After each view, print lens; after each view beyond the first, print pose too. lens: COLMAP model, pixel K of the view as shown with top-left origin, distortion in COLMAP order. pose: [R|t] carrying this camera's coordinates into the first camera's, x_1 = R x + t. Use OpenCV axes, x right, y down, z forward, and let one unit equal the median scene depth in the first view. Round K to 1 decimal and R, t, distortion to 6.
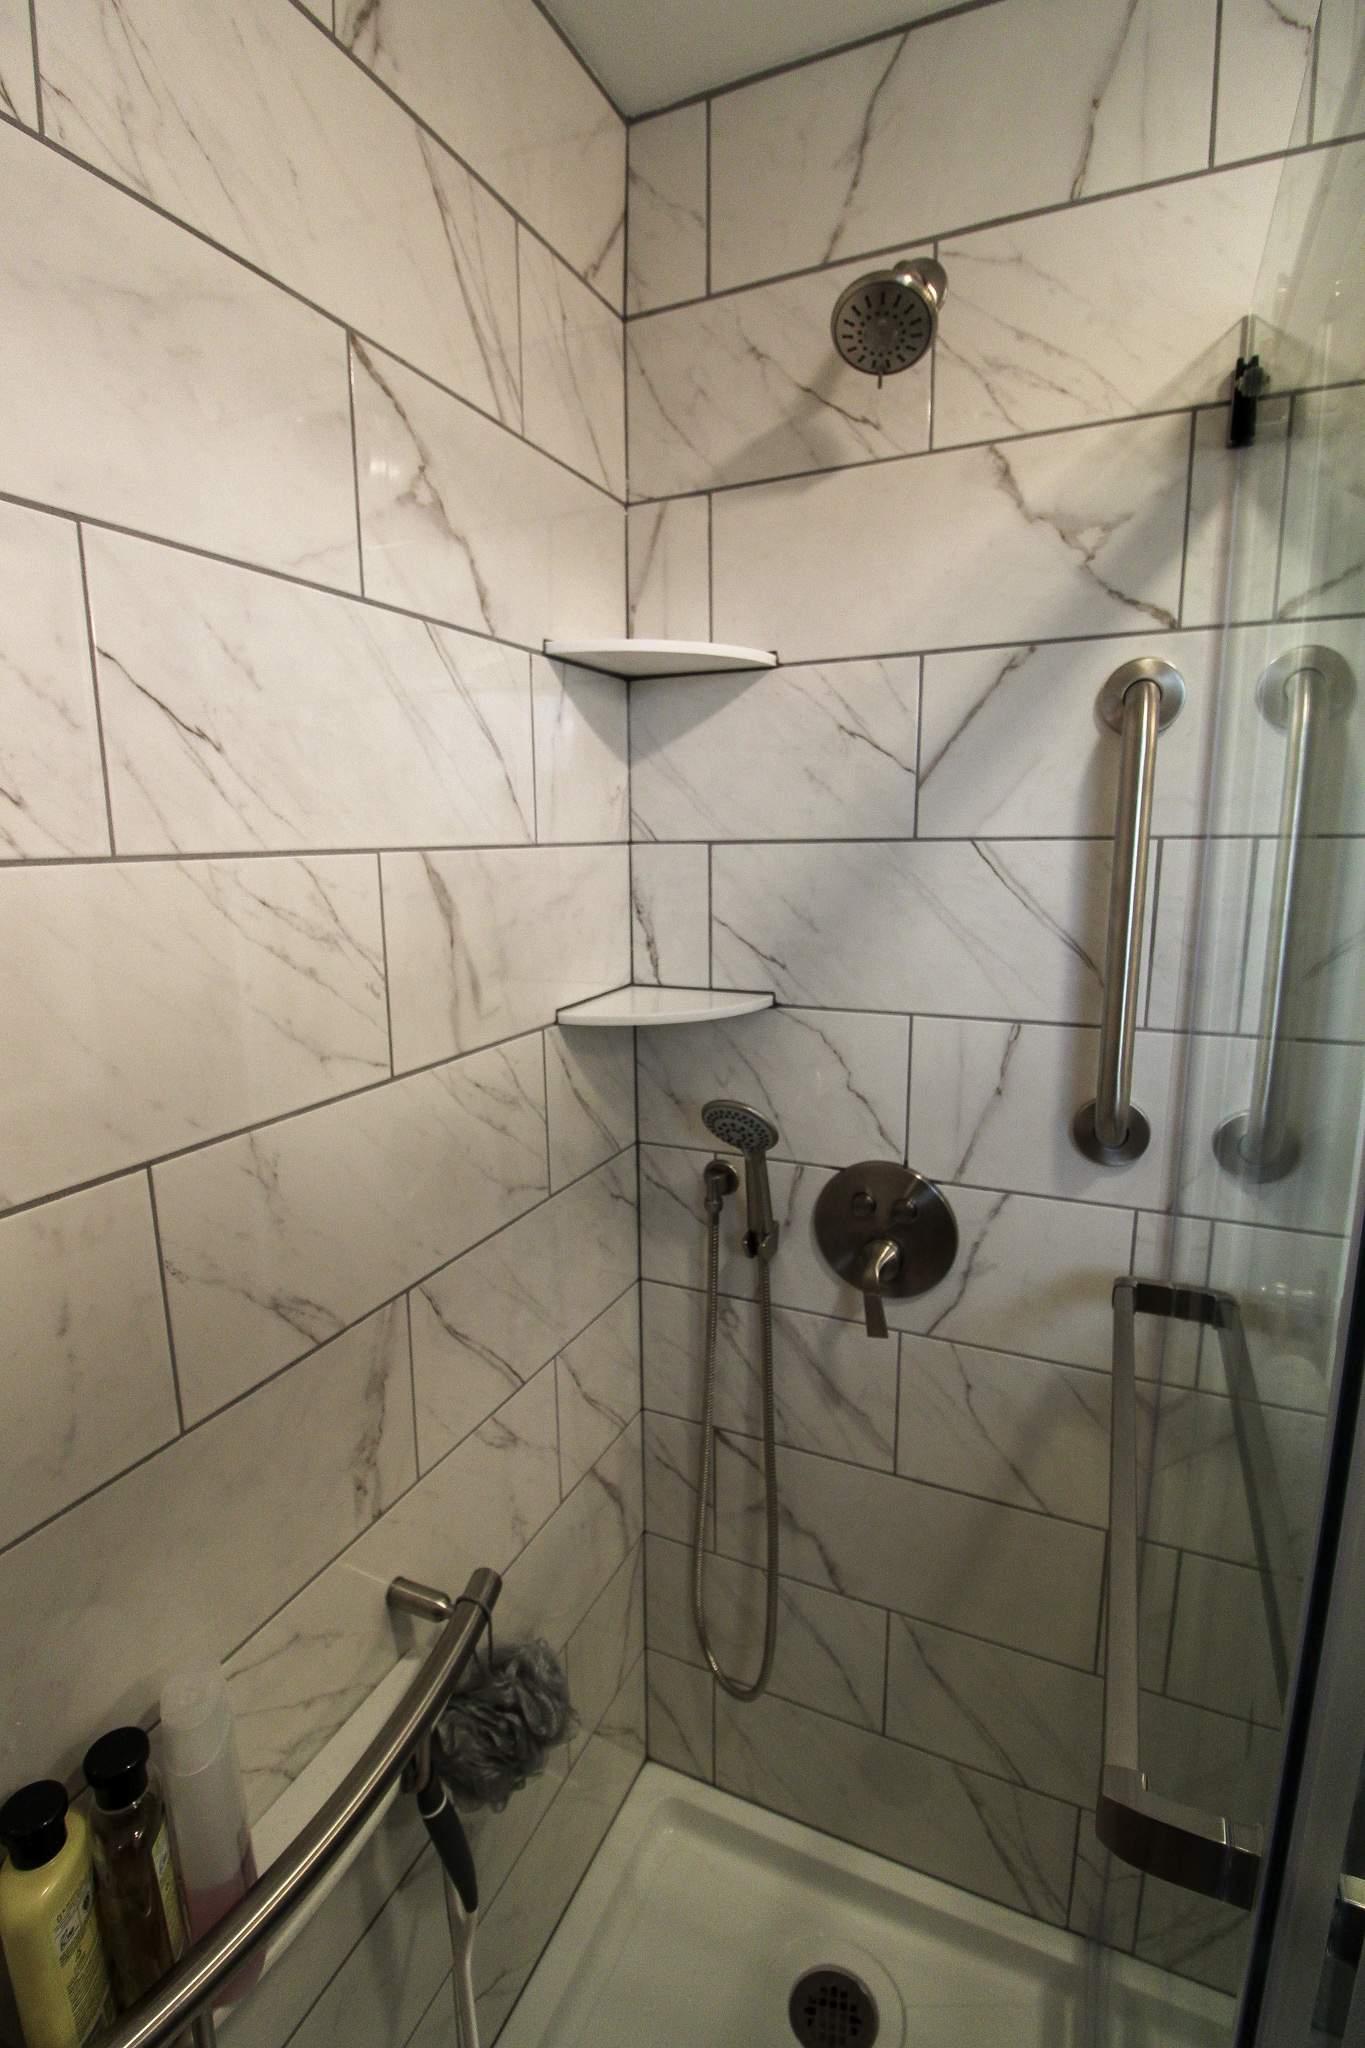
lens RADIAL K [[976.6, 0, 668.6], [0, 976.6, 1020.4], [0, 0, 1]] dist [-0.003001, -0.007643]
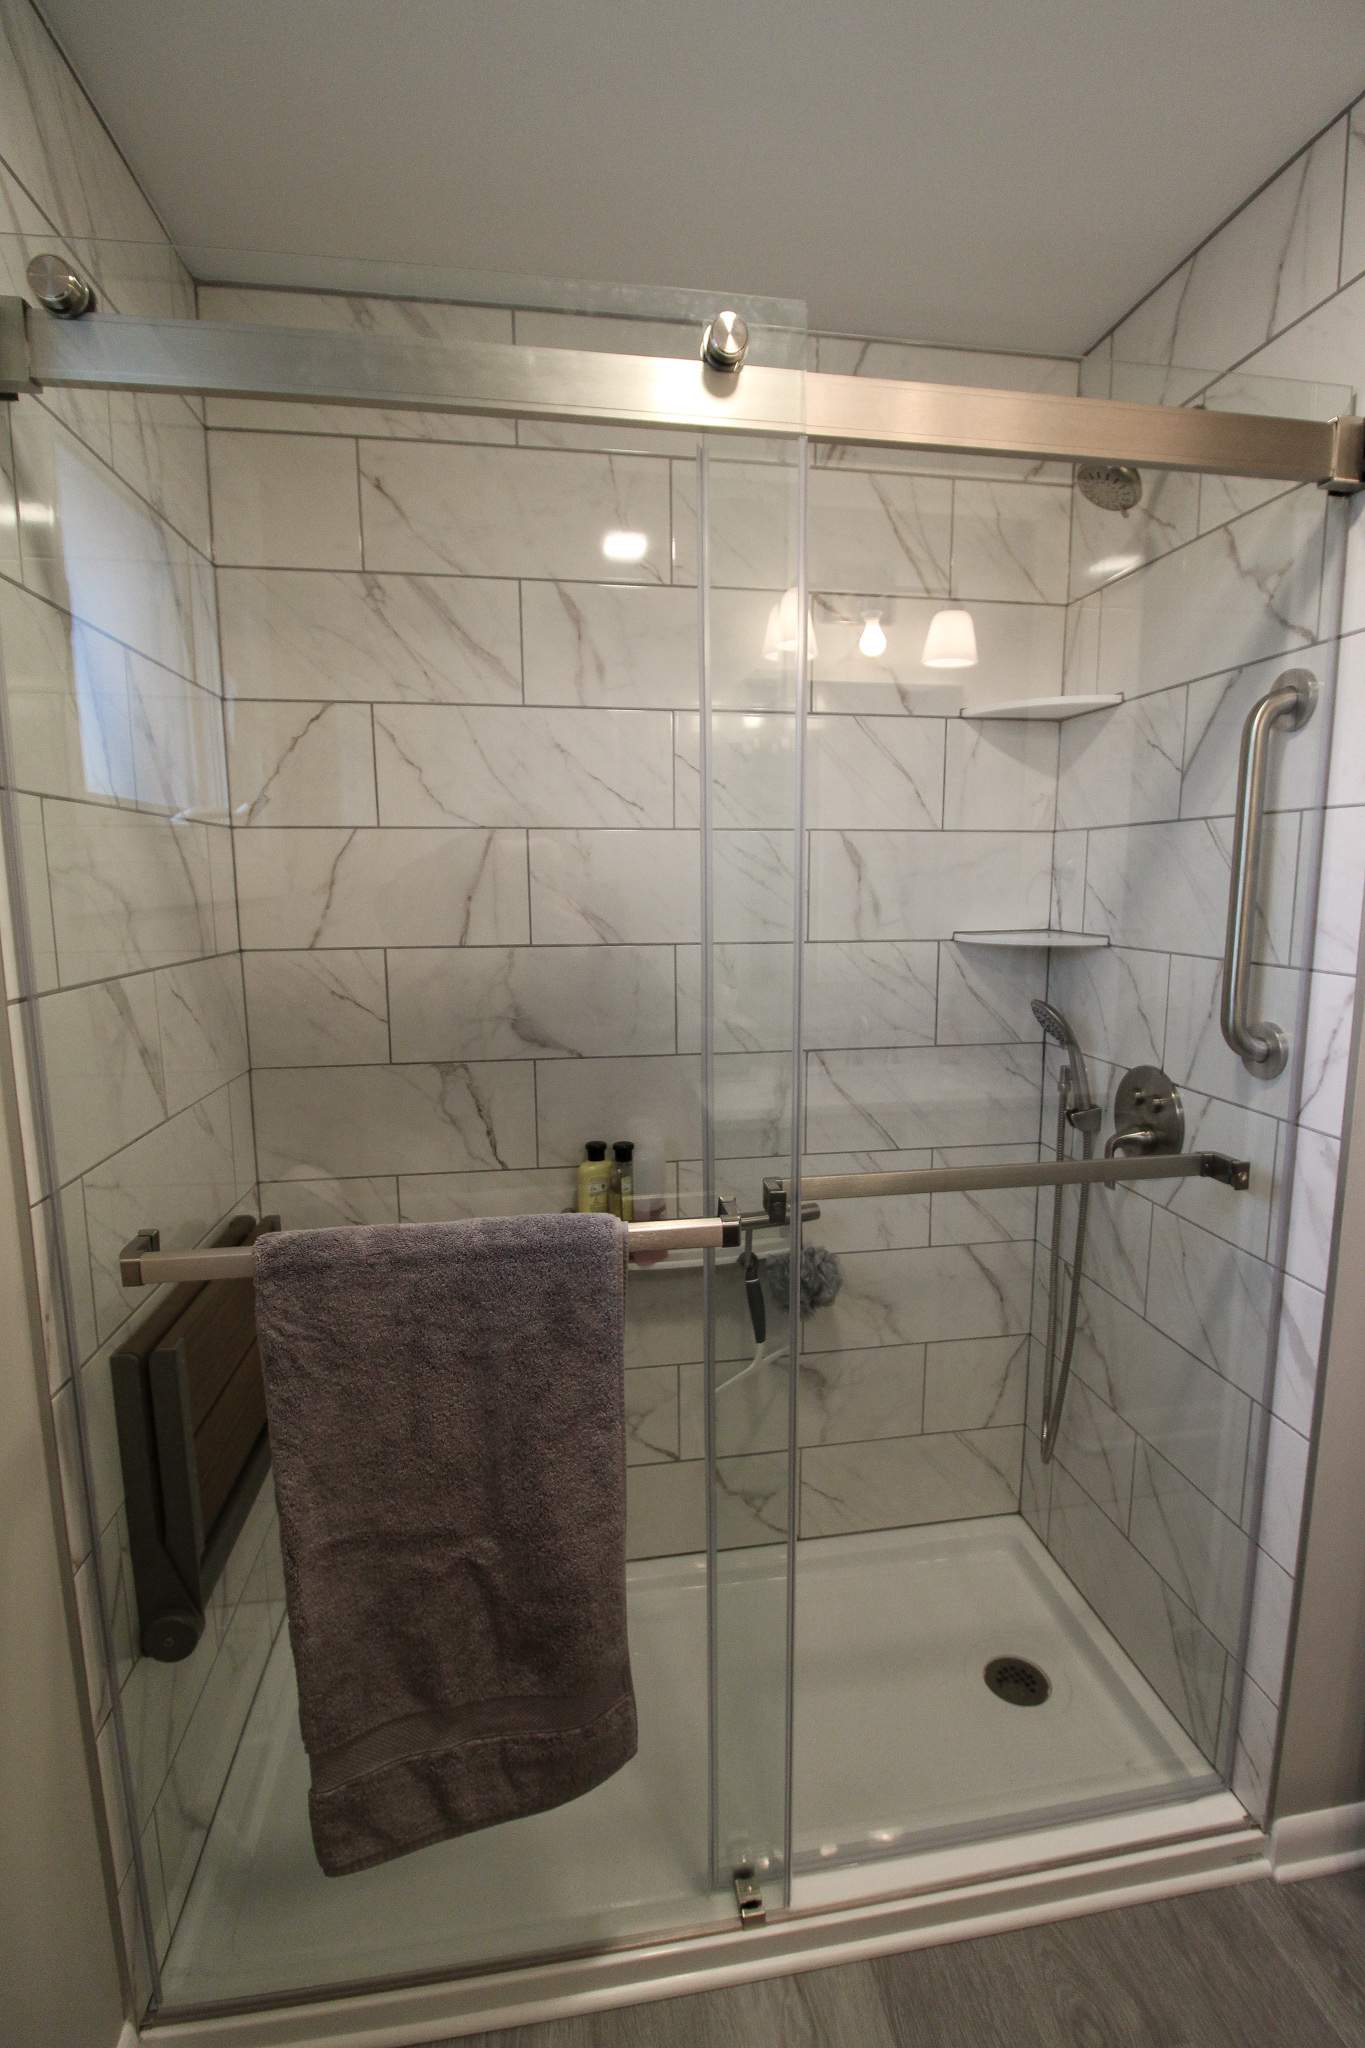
lens RADIAL K [[1000.6, 0, 729.2], [0, 1000.6, 1034.1], [0, 0, 1]] dist [-0.004095, -0.000140]
pose [[0.585041, 0.137172, -0.799319, 1.009037], [-0.157403, 0.986056, 0.054011, 0.124055], [0.795582, 0.094217, 0.598475, -0.279701]]
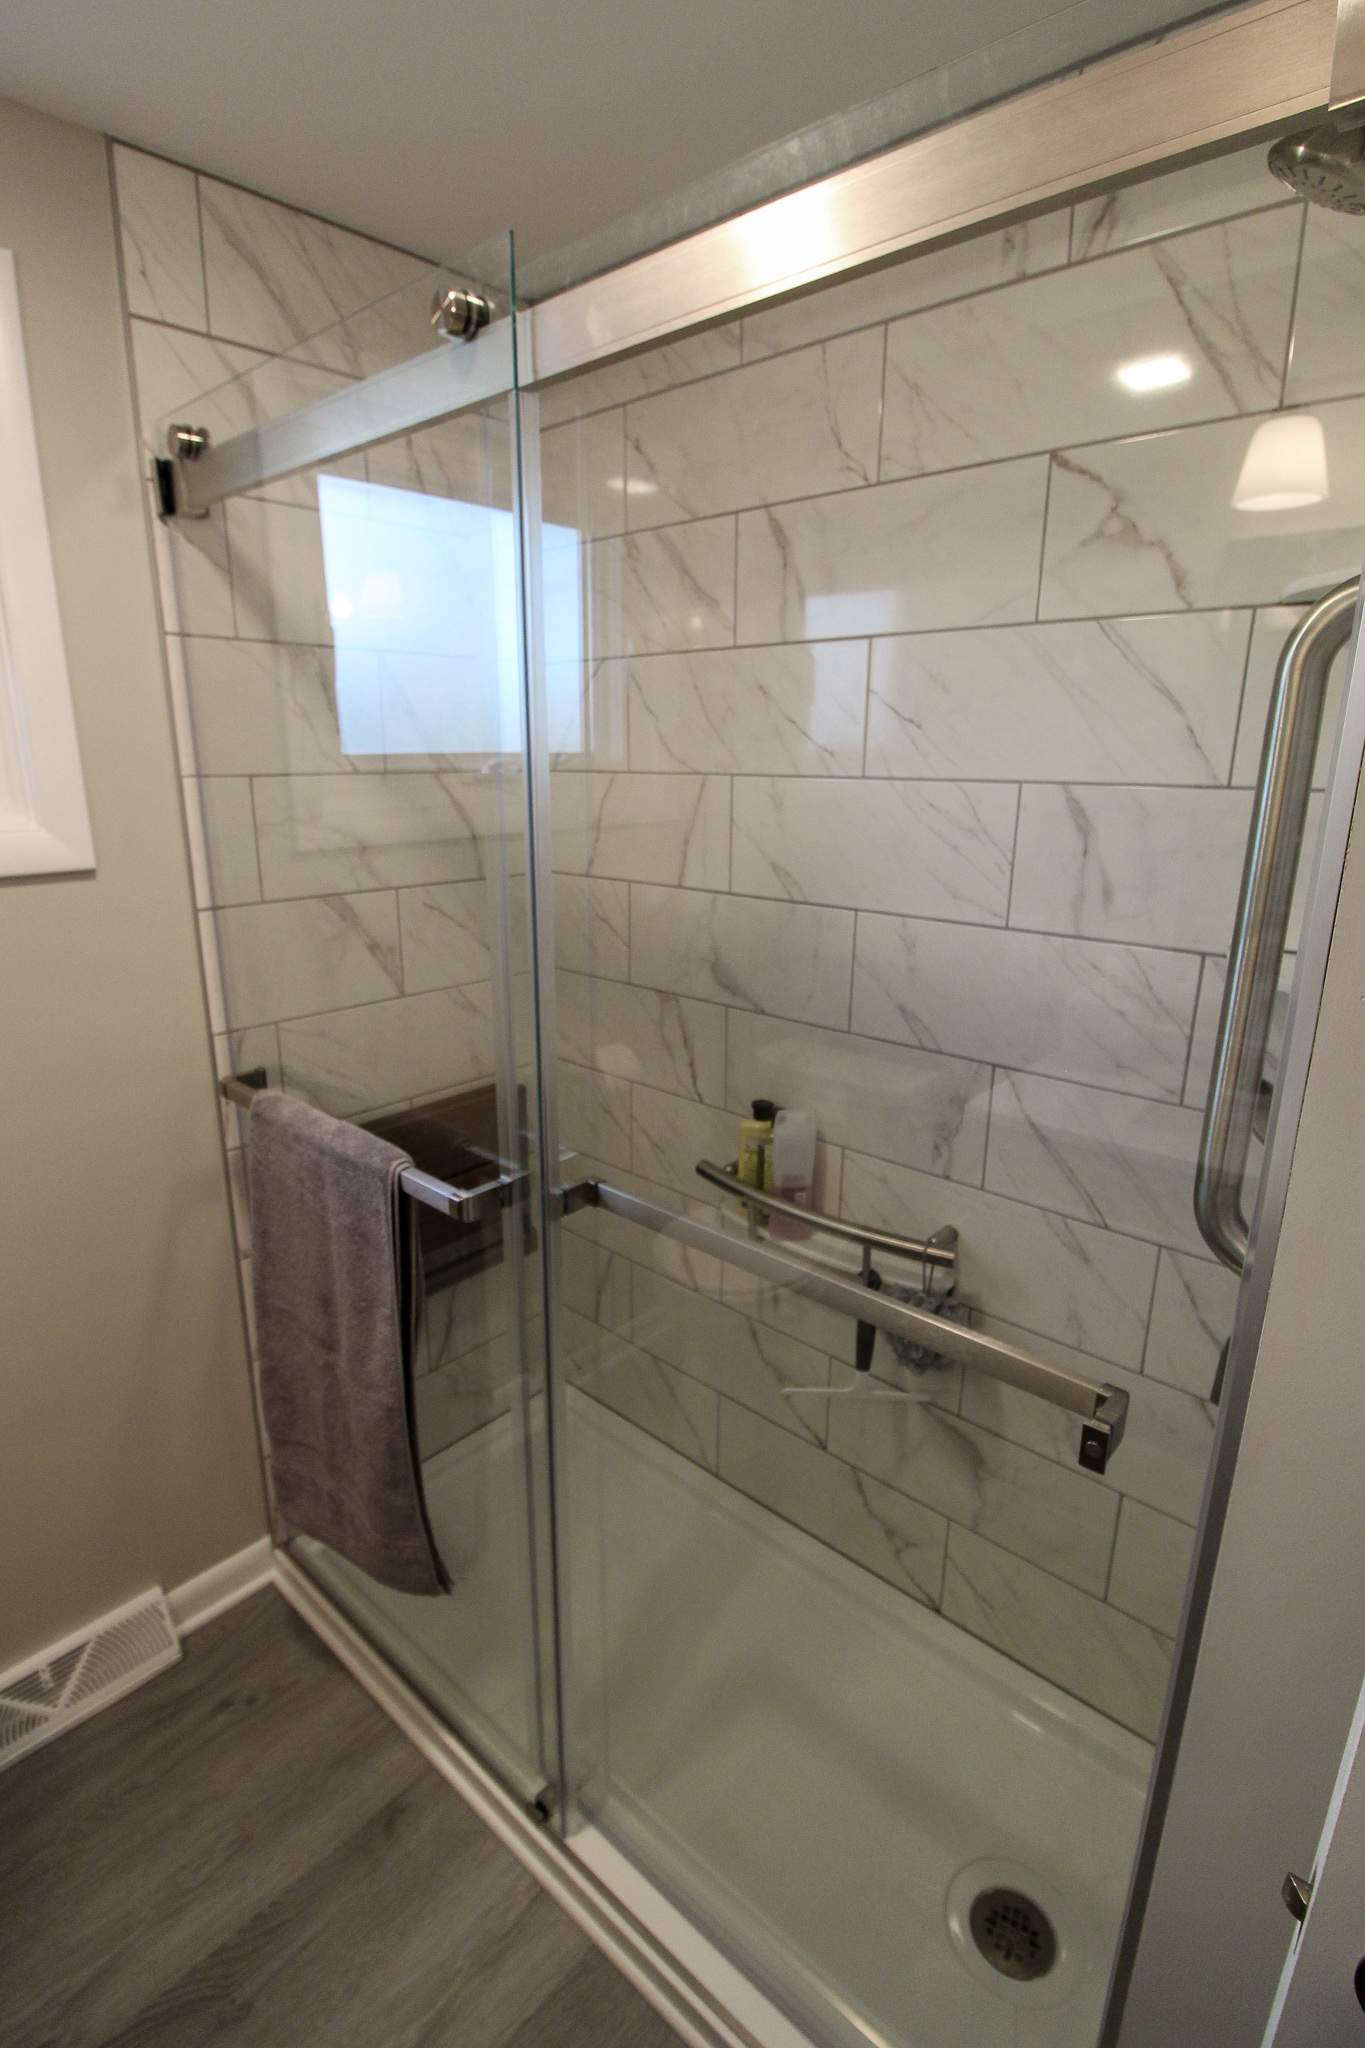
lens RADIAL K [[1022.4, 0, 660.5], [0, 1022.4, 1028.9], [0, 0, 1]] dist [-0.009817, -0.001174]
pose [[-0.311177, 0.270528, -0.911035, 1.097151], [-0.175017, 0.925919, 0.334727, -0.186004], [0.934097, 0.263606, -0.240778, 0.698379]]
